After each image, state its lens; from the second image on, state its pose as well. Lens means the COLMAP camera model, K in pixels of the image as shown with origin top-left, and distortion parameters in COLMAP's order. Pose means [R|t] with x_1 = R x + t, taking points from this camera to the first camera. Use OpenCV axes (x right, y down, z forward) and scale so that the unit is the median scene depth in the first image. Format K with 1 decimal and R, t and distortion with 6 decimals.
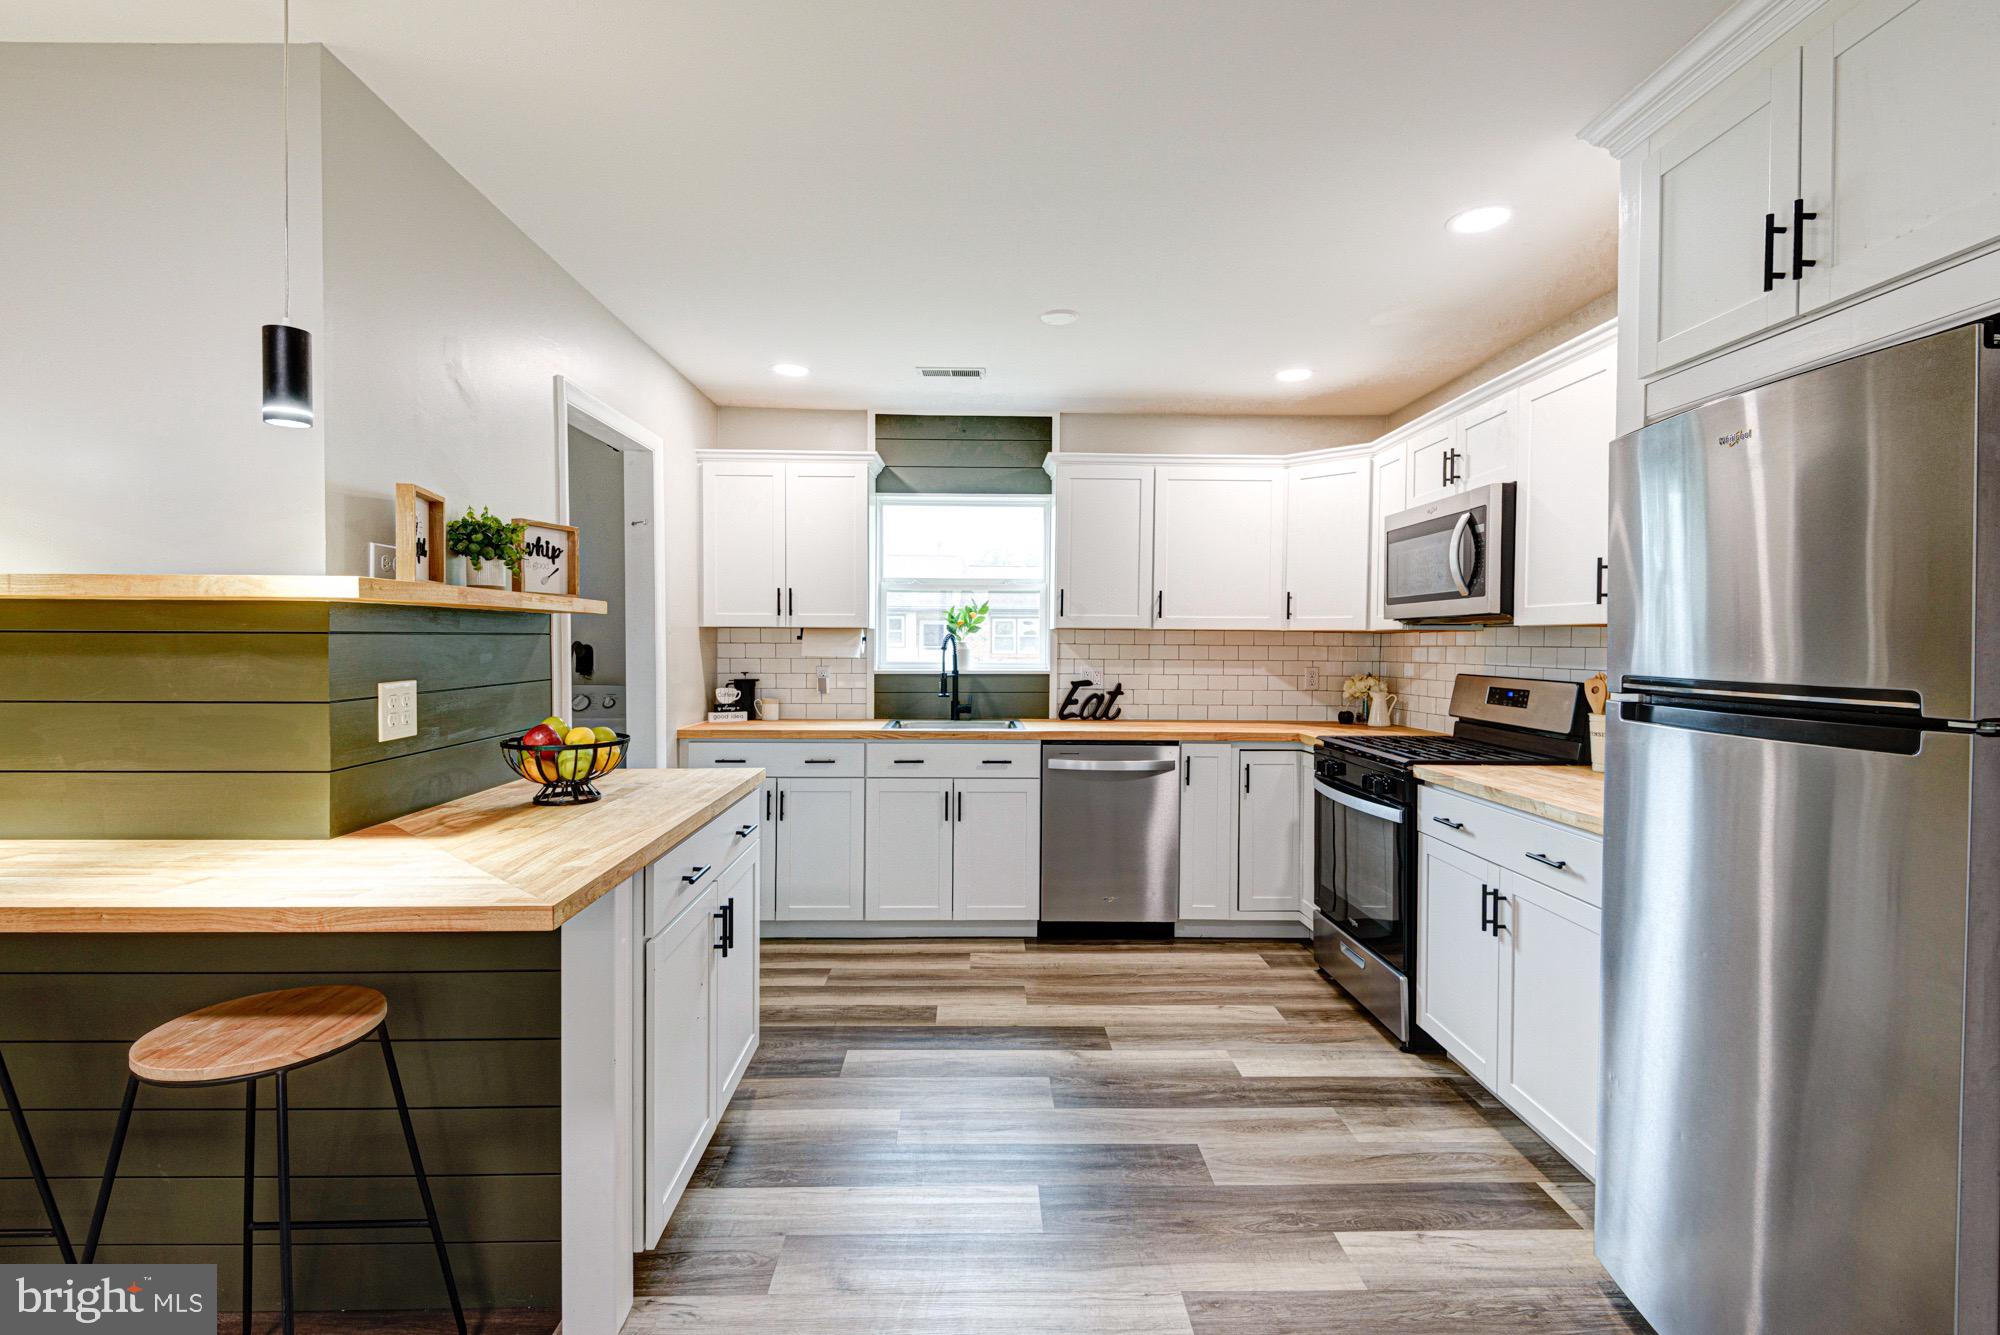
lens RADIAL K [[922.3, 0, 999.3], [0, 922.3, 661.0], [0, 0, 1]] dist [0.029489, -0.017115]
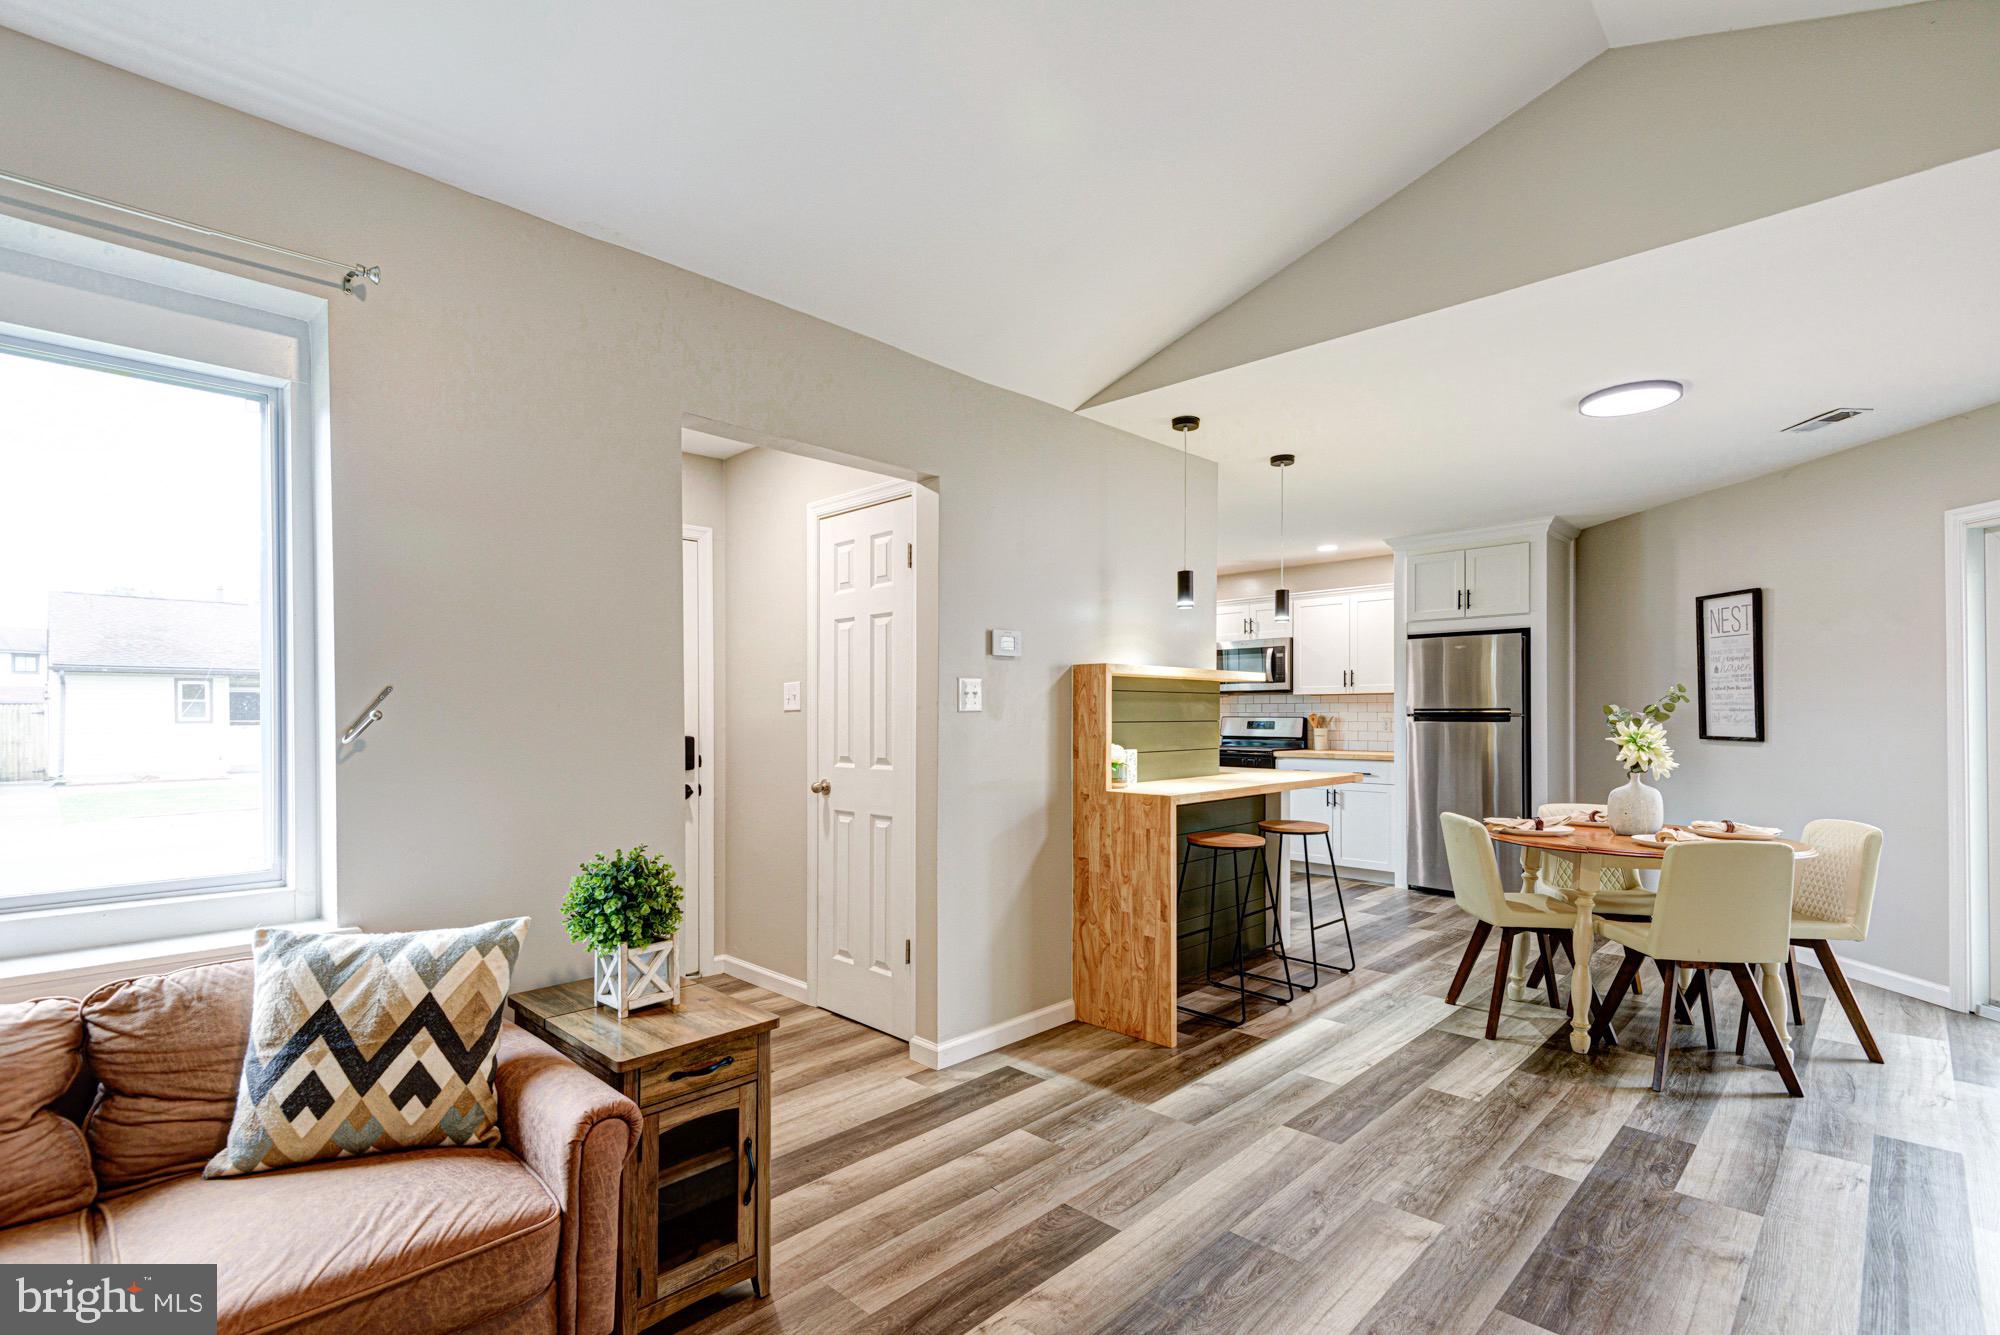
lens RADIAL K [[922.3, 0, 981.0], [0, 922.3, 711.9], [0, 0, 1]] dist [0.029489, -0.017115]
pose [[0.717912, -0.006040, 0.696108, -1.455677], [0.022388, 0.999645, -0.014415, 0.021272], [-0.695774, 0.025934, 0.717793, -0.180113]]
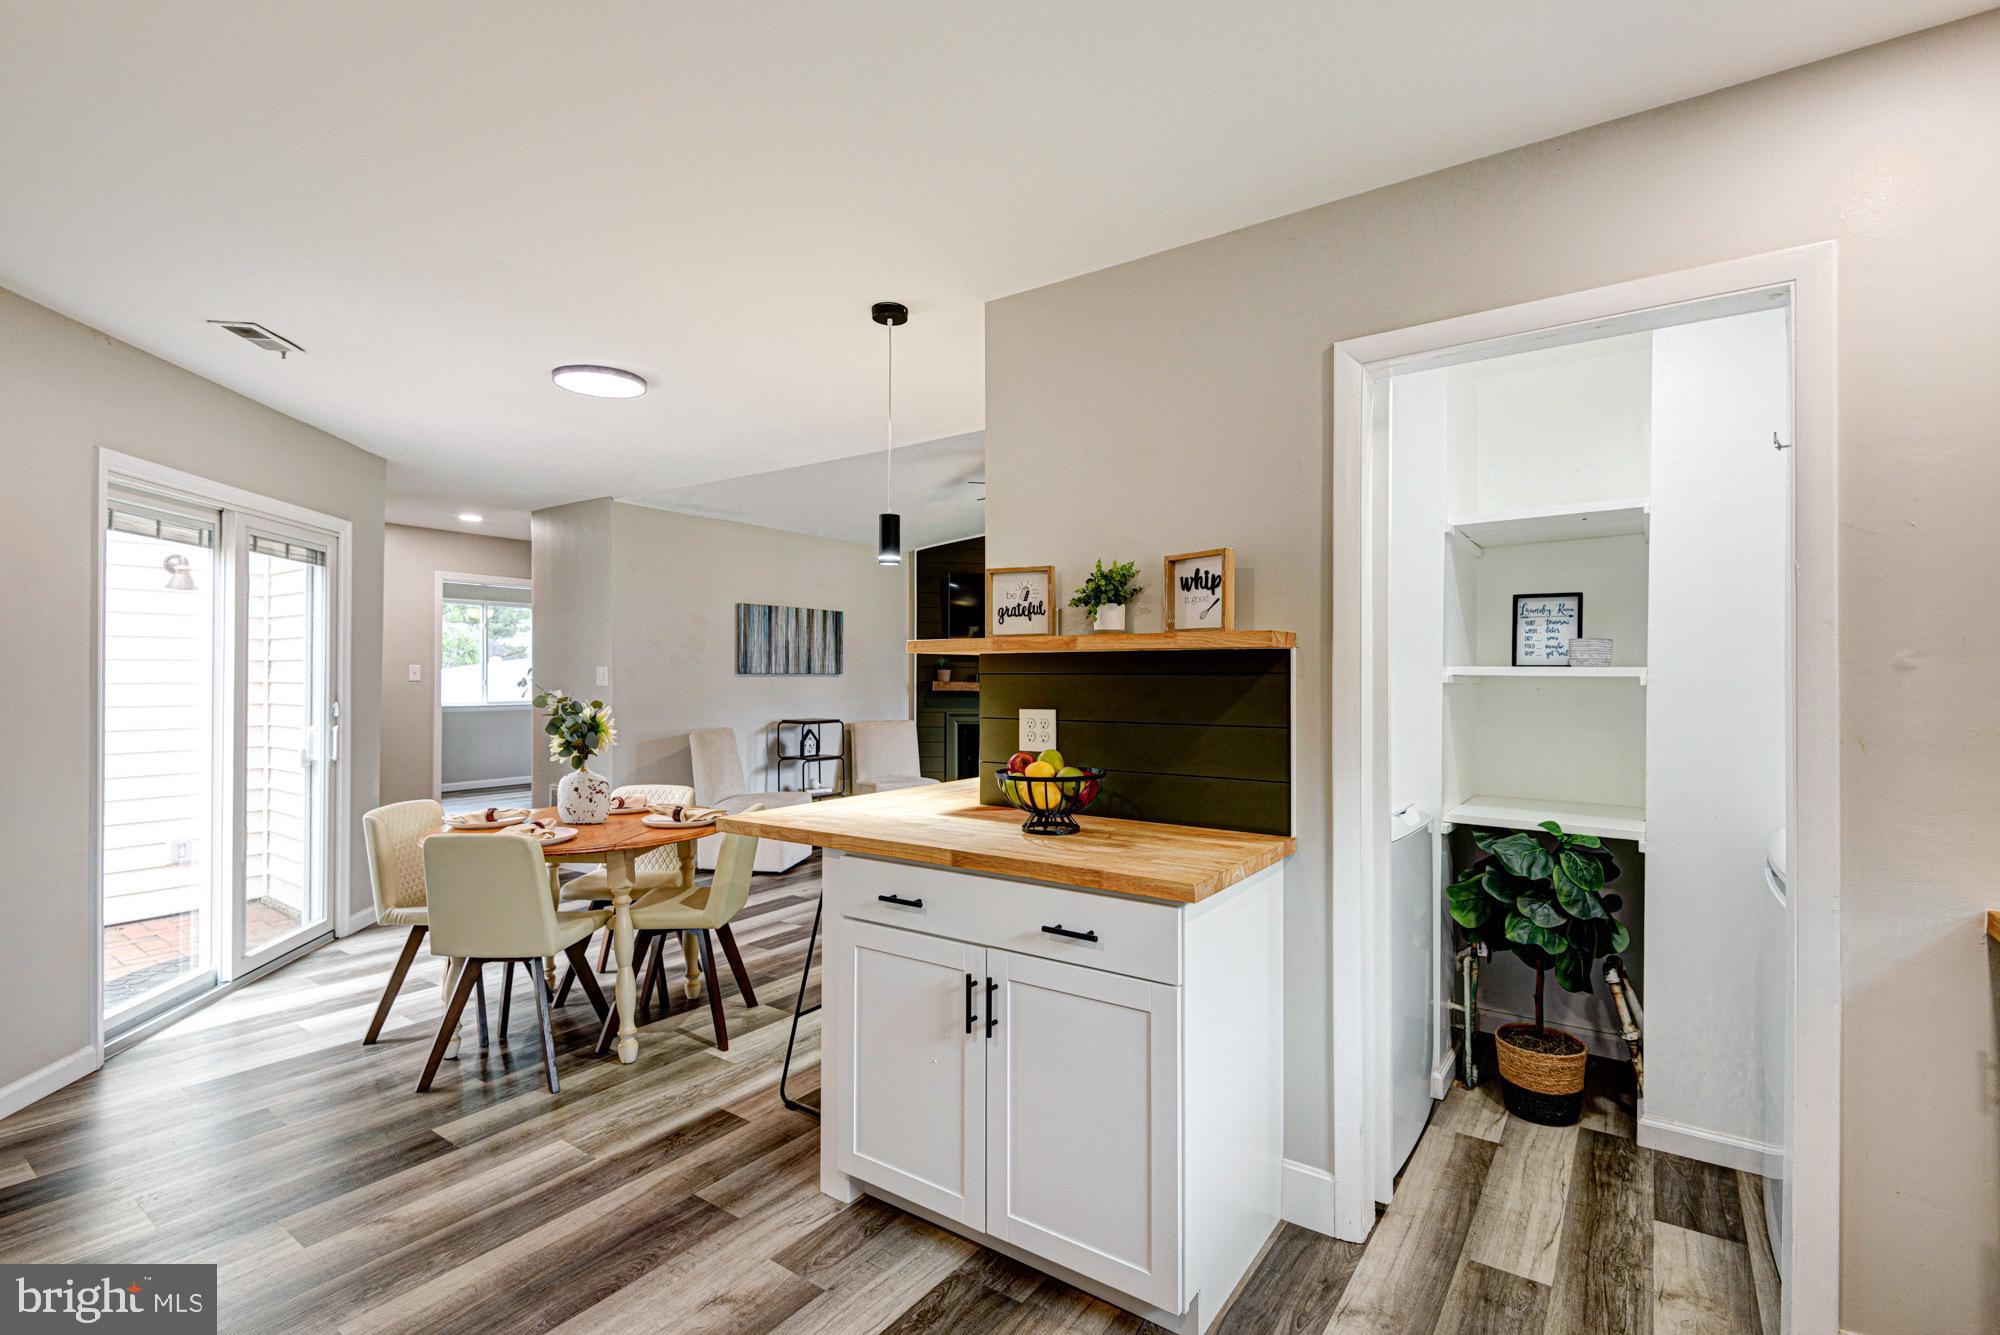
lens RADIAL K [[922.3, 0, 991.9], [0, 922.3, 669.4], [0, 0, 1]] dist [0.029489, -0.017115]
pose [[-0.607634, -0.010478, -0.794148, 0.253806], [-0.023626, 0.999709, 0.004887, -0.022808], [0.793865, 0.021732, -0.607705, 0.978800]]
